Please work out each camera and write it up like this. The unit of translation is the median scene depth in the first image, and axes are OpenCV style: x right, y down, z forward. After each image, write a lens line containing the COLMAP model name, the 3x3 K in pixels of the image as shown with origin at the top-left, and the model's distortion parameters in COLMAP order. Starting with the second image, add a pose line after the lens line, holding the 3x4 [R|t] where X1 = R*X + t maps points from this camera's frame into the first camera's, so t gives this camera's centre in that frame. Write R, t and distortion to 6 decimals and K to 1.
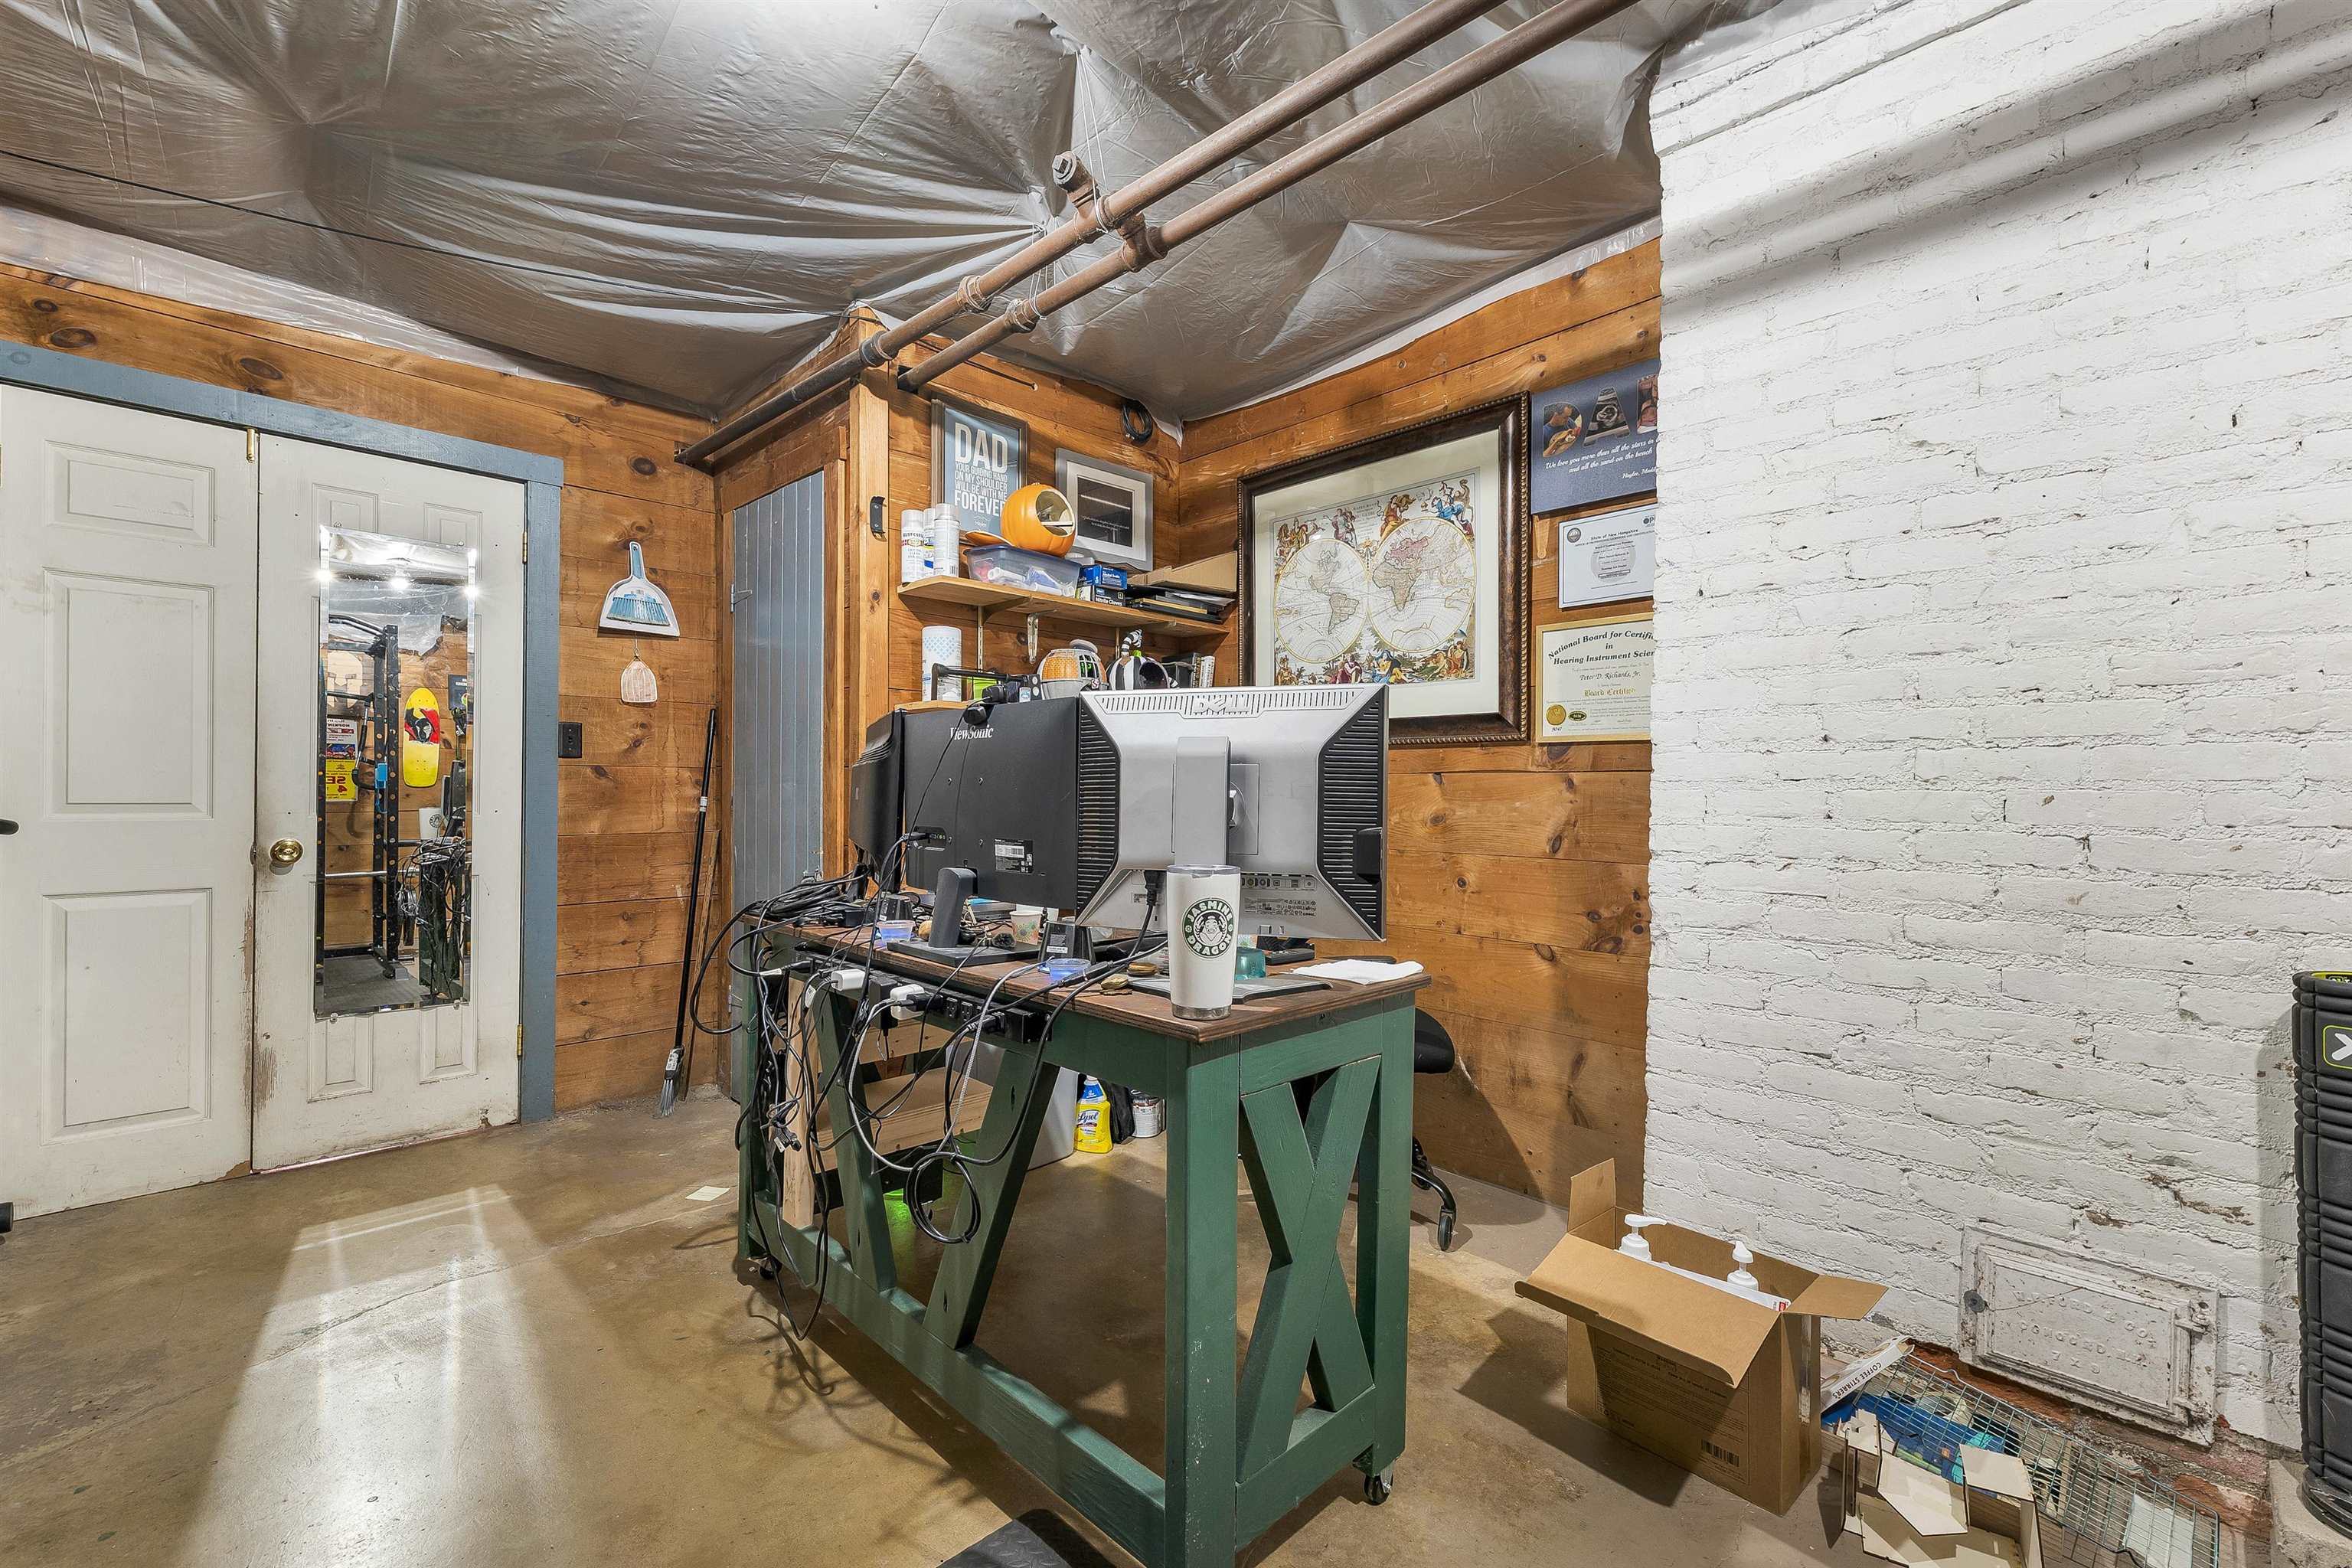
lens RADIAL K [[995.6, 0, 1166.6], [0, 995.6, 799.9], [0, 0, 1]] dist [-0.000642, -0.000360]
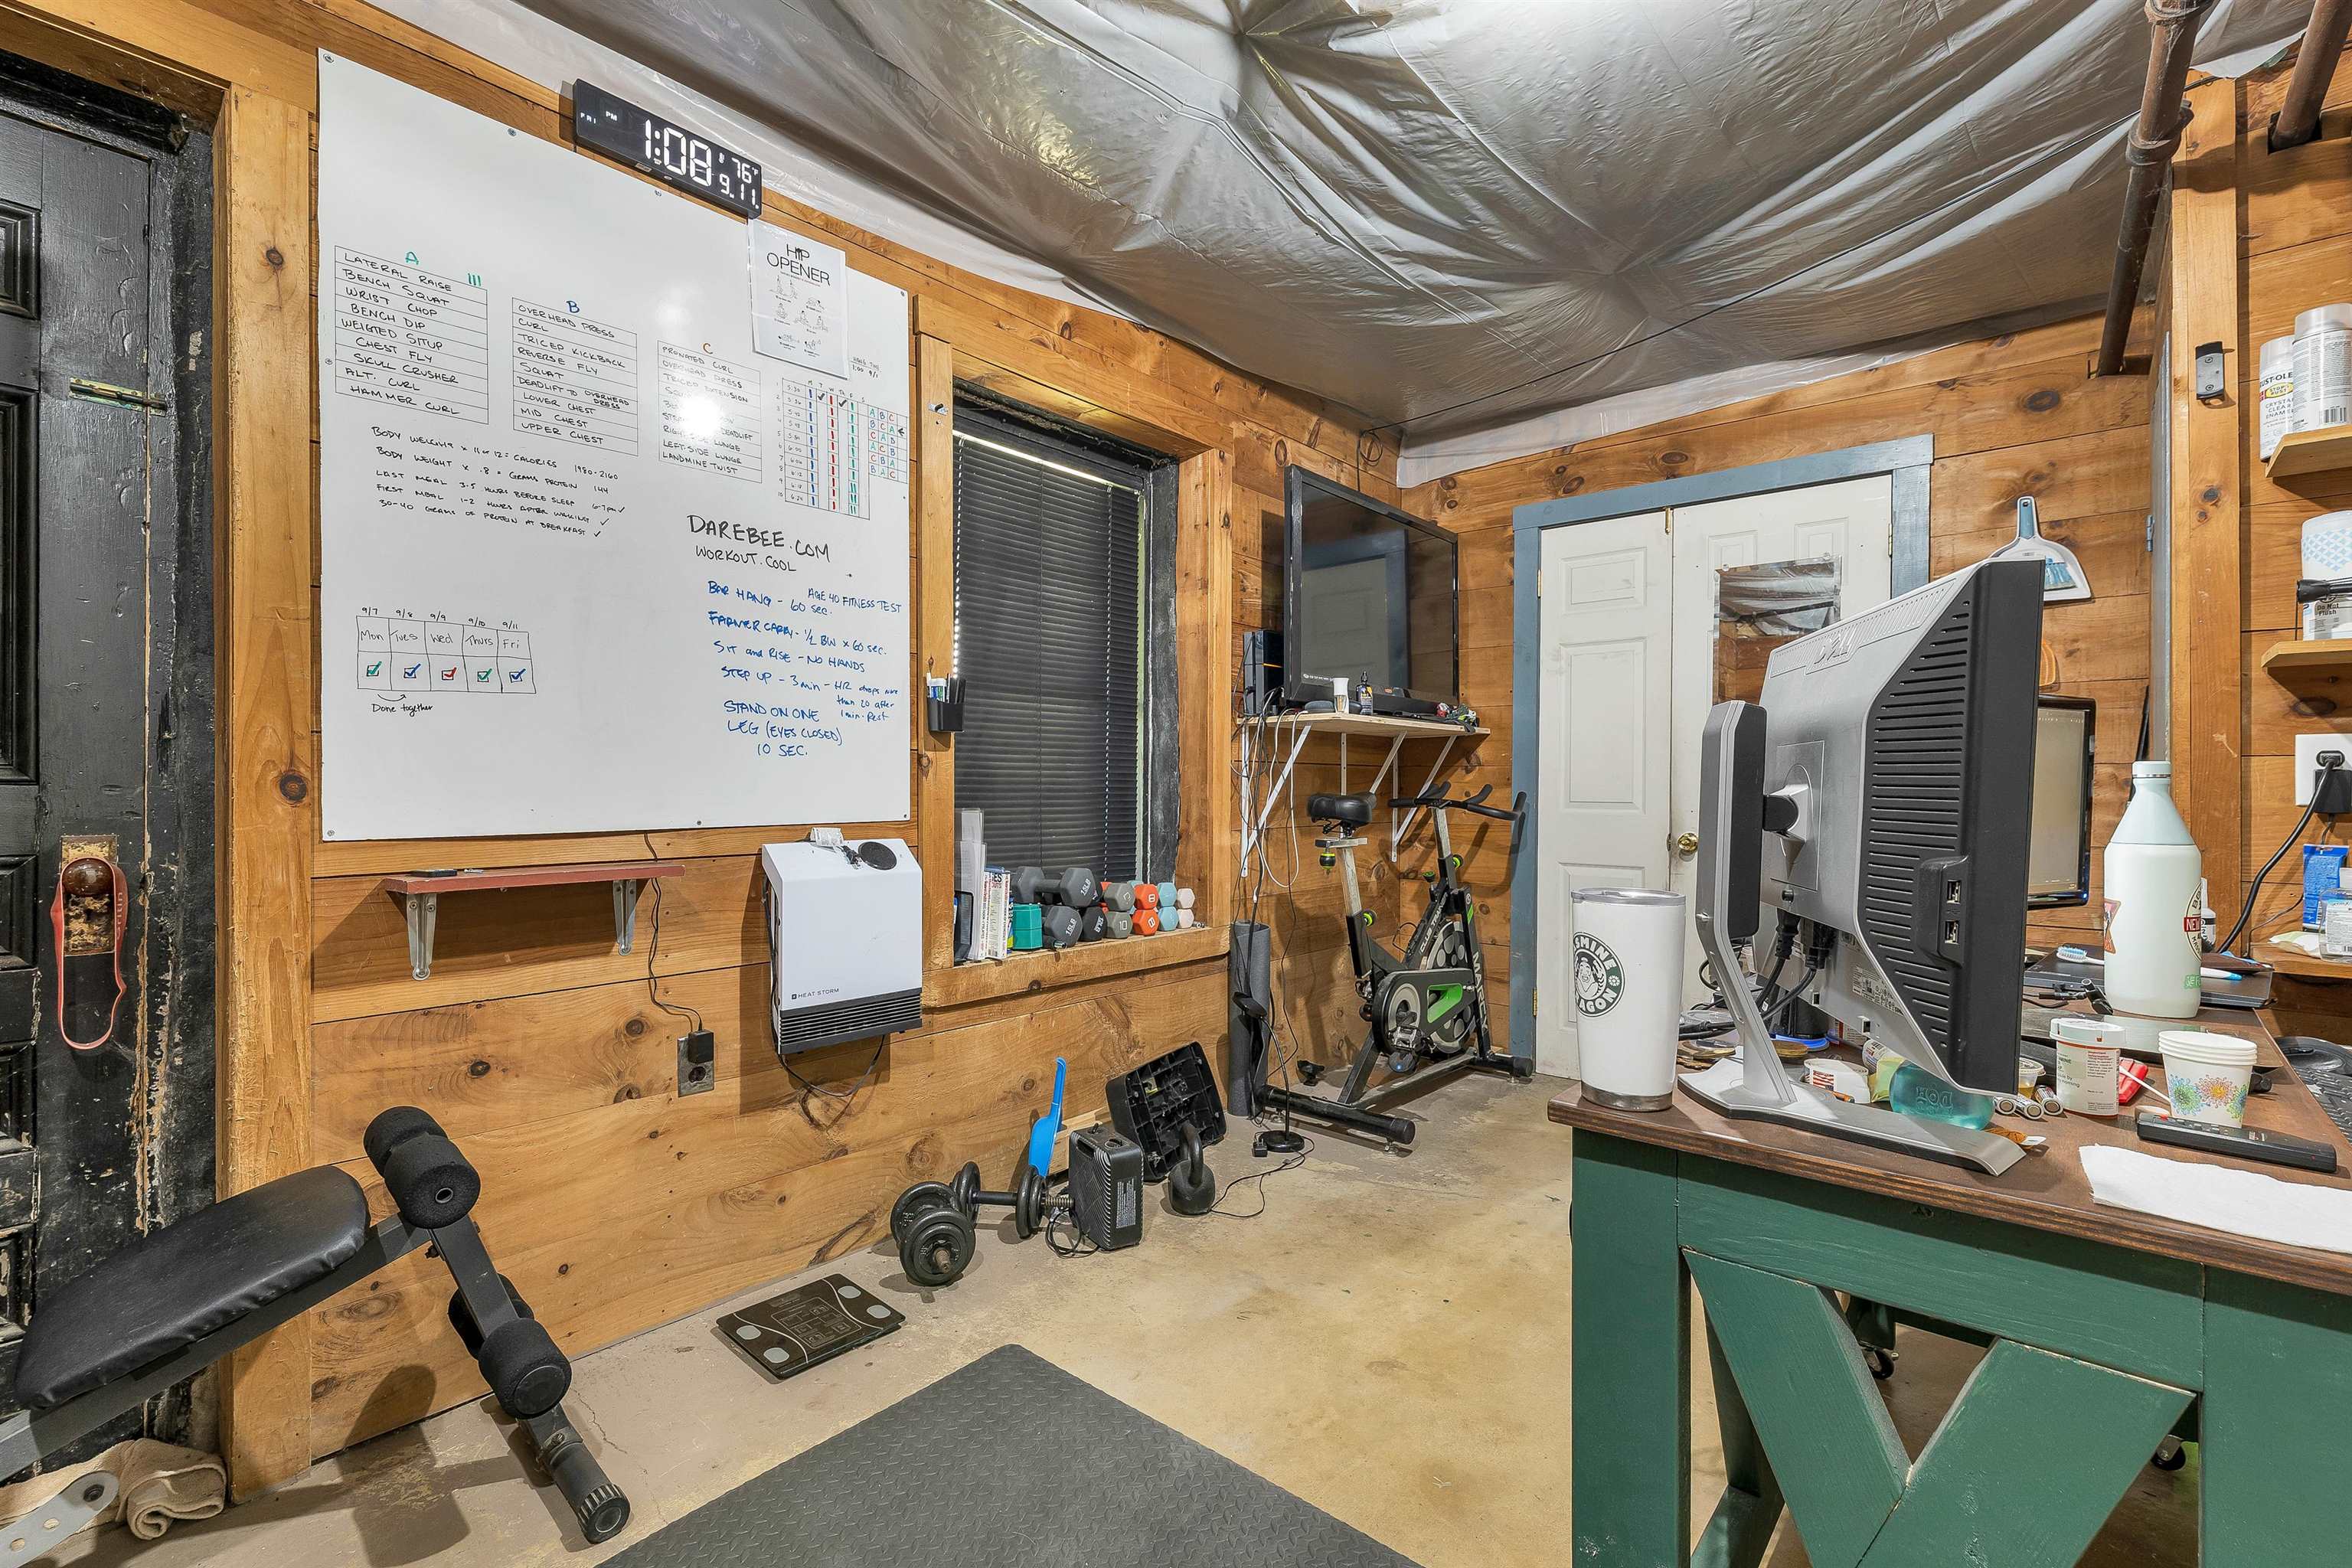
lens RADIAL K [[1013.9, 0, 1159.7], [0, 1013.9, 785.0], [0, 0, 1]] dist [-0.008694, 0.000905]
pose [[0.074167, -0.009777, -0.997198, 0.311638], [-0.011571, 0.999876, -0.010663, 0.001159], [0.997179, 0.012329, 0.074045, 0.261972]]
